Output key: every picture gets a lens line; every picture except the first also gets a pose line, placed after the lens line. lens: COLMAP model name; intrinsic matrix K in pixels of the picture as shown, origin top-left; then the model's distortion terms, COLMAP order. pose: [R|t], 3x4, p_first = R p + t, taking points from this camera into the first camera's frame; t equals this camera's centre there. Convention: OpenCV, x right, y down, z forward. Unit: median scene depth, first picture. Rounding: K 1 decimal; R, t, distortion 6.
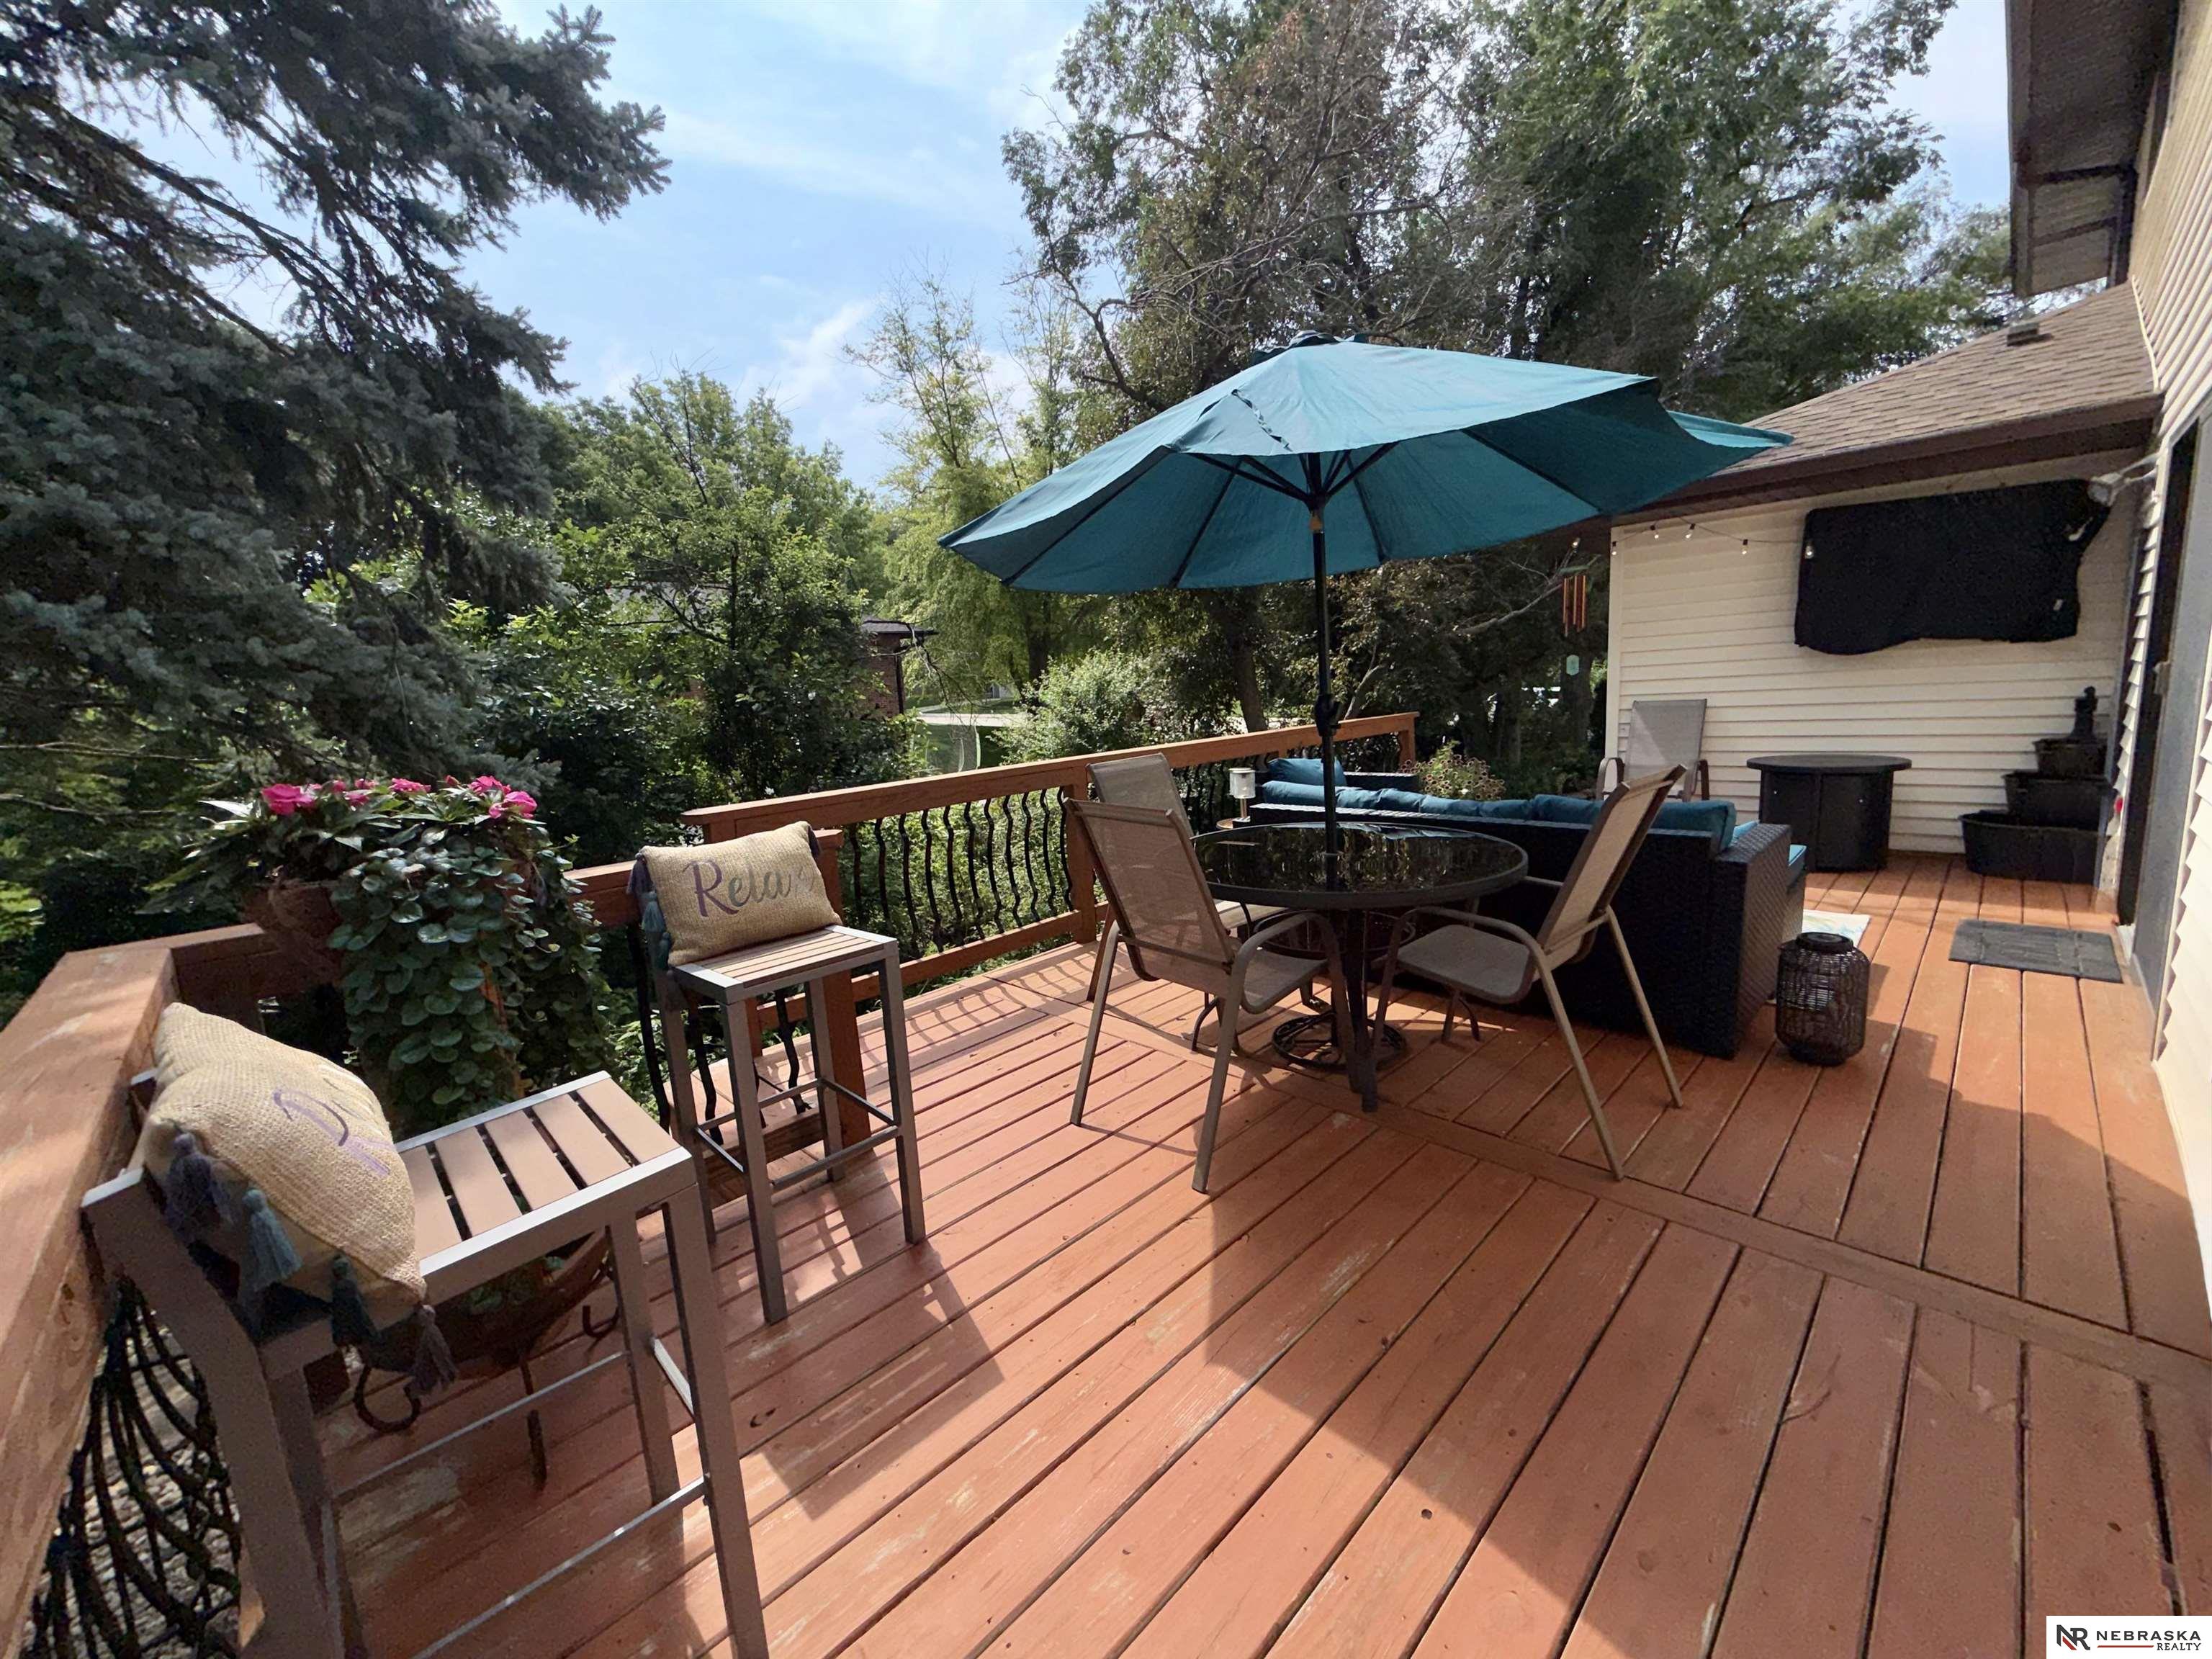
lens RADIAL K [[888.1, 0, 1116.1], [0, 888.1, 829.9], [0, 0, 1]] dist [0.000678, 0.000485]
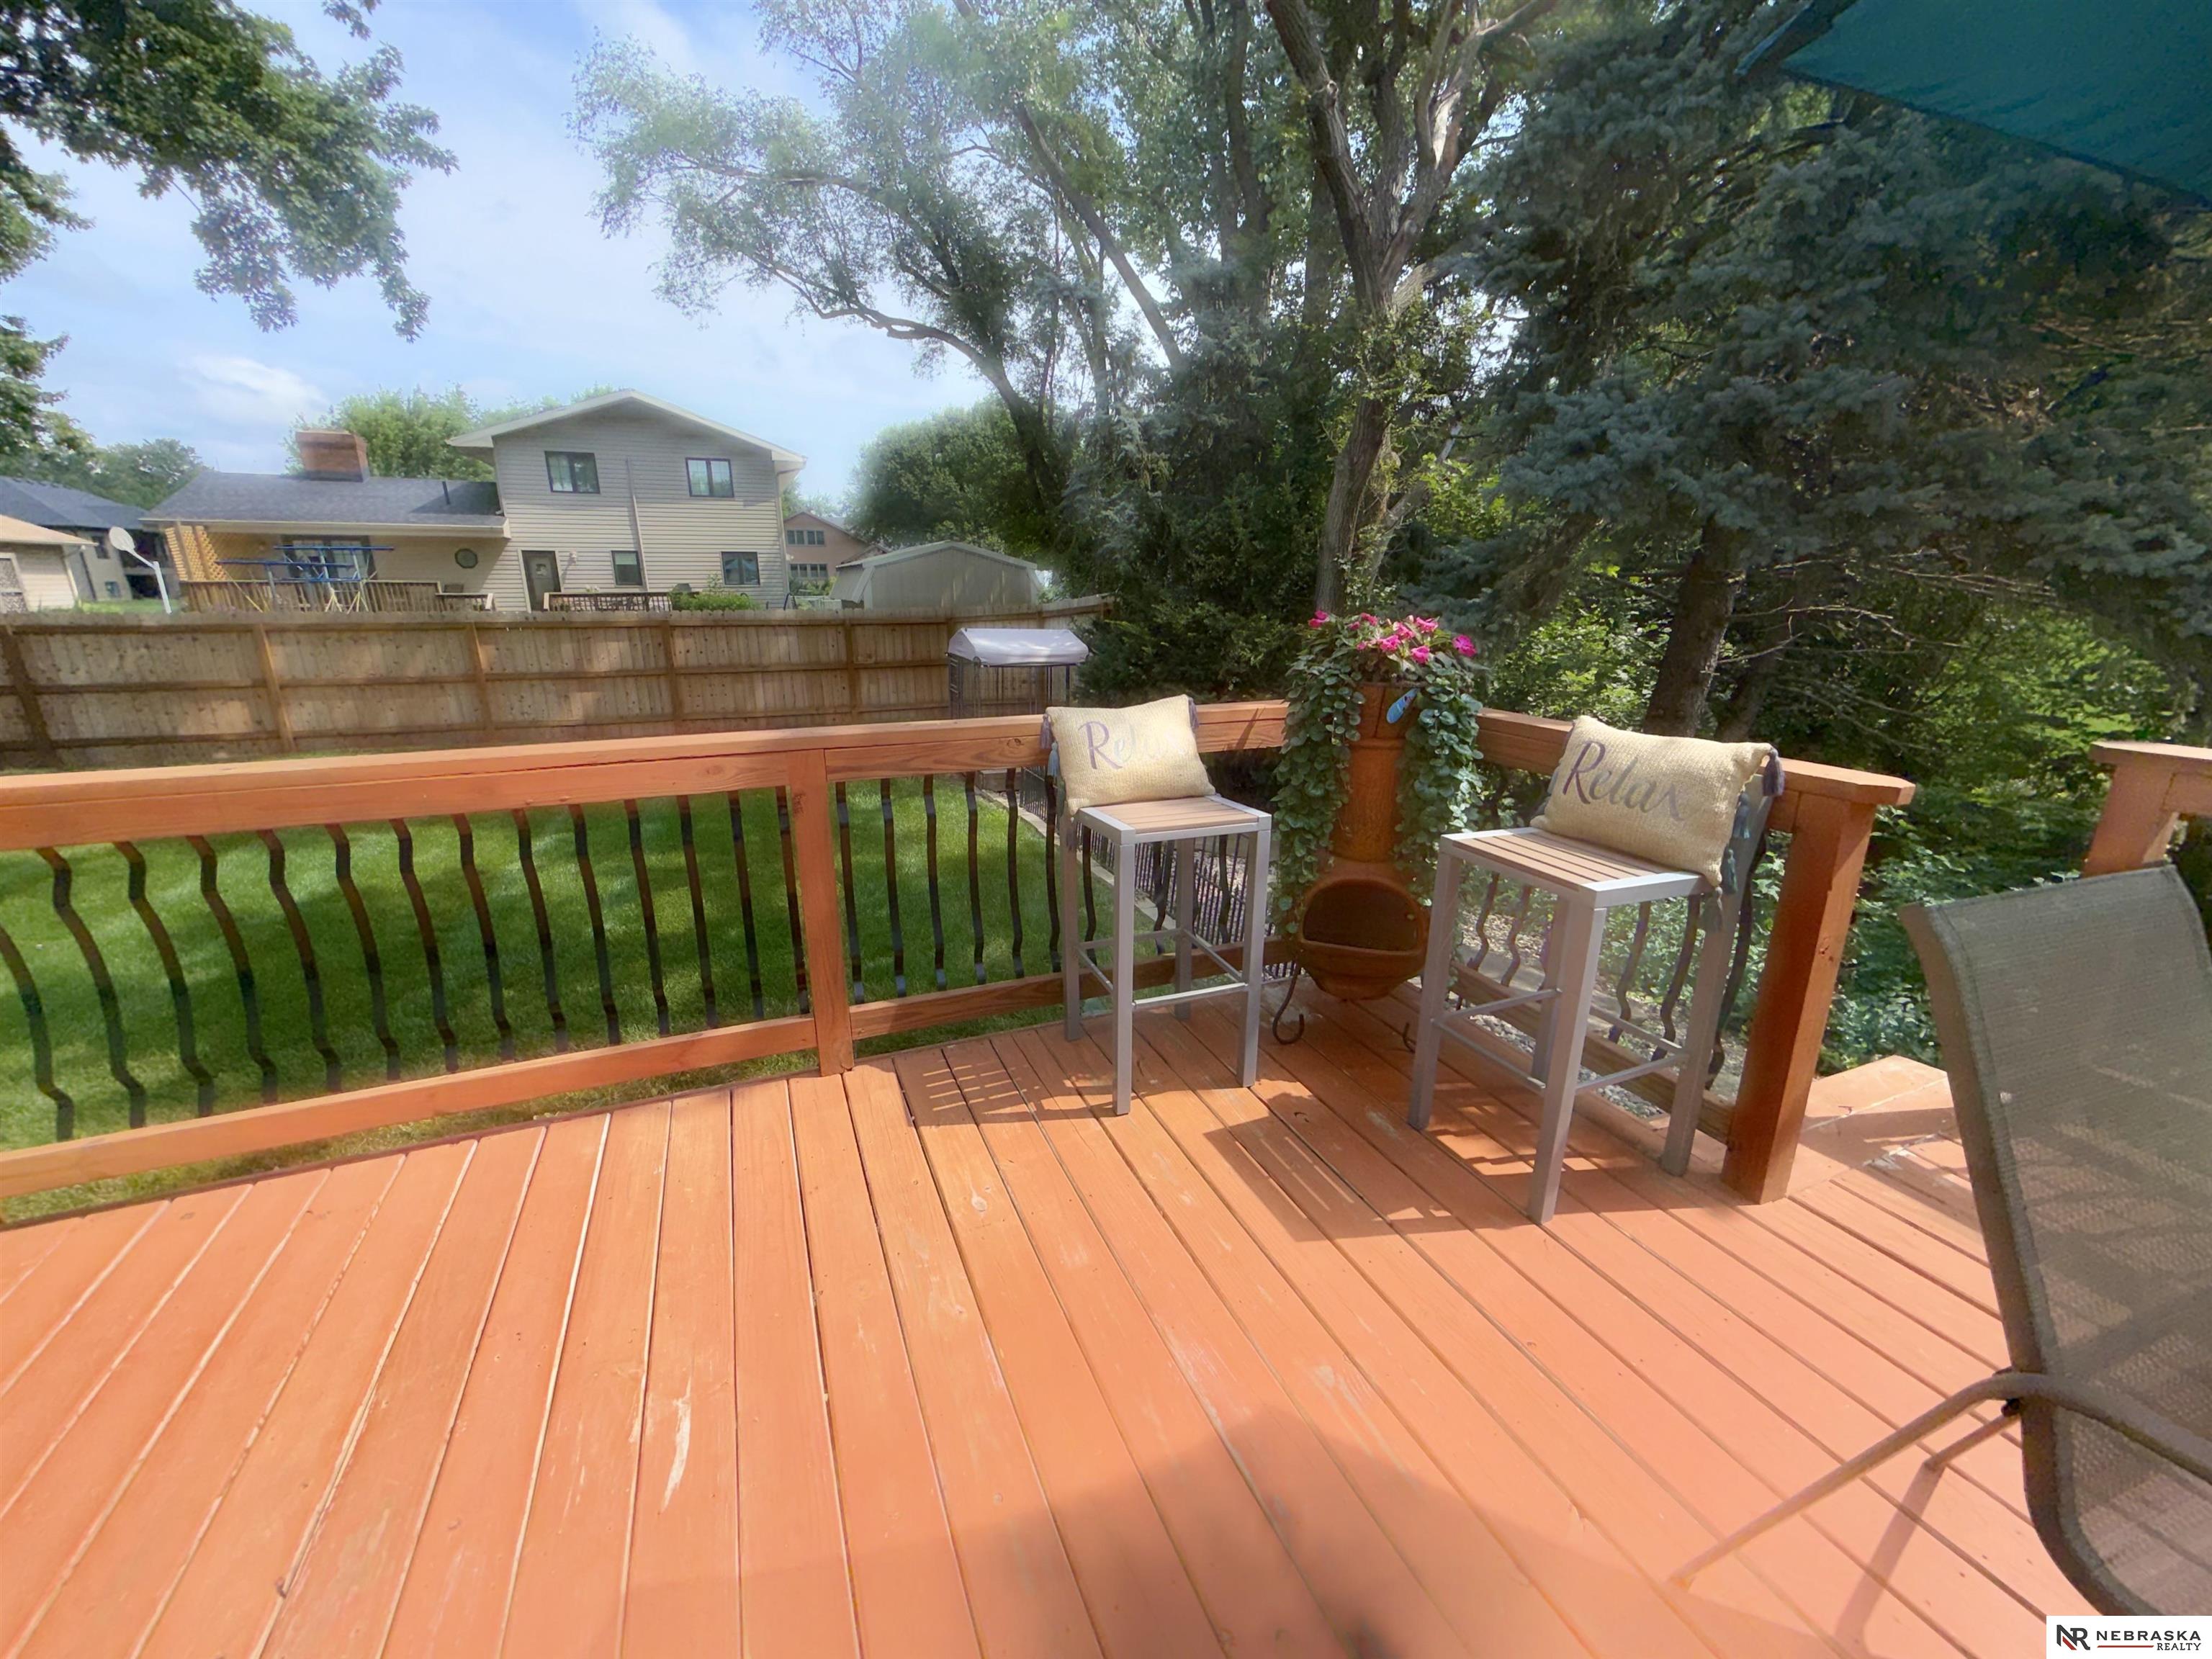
lens RADIAL K [[888.1, 0, 1106.4], [0, 888.1, 819.9], [0, 0, 1]] dist [0.000678, 0.000485]
pose [[-0.368650, 0.306099, -0.877725, 0.630753], [-0.132568, 0.917265, 0.375567, -0.188867], [0.920067, 0.254811, -0.297571, 0.826763]]
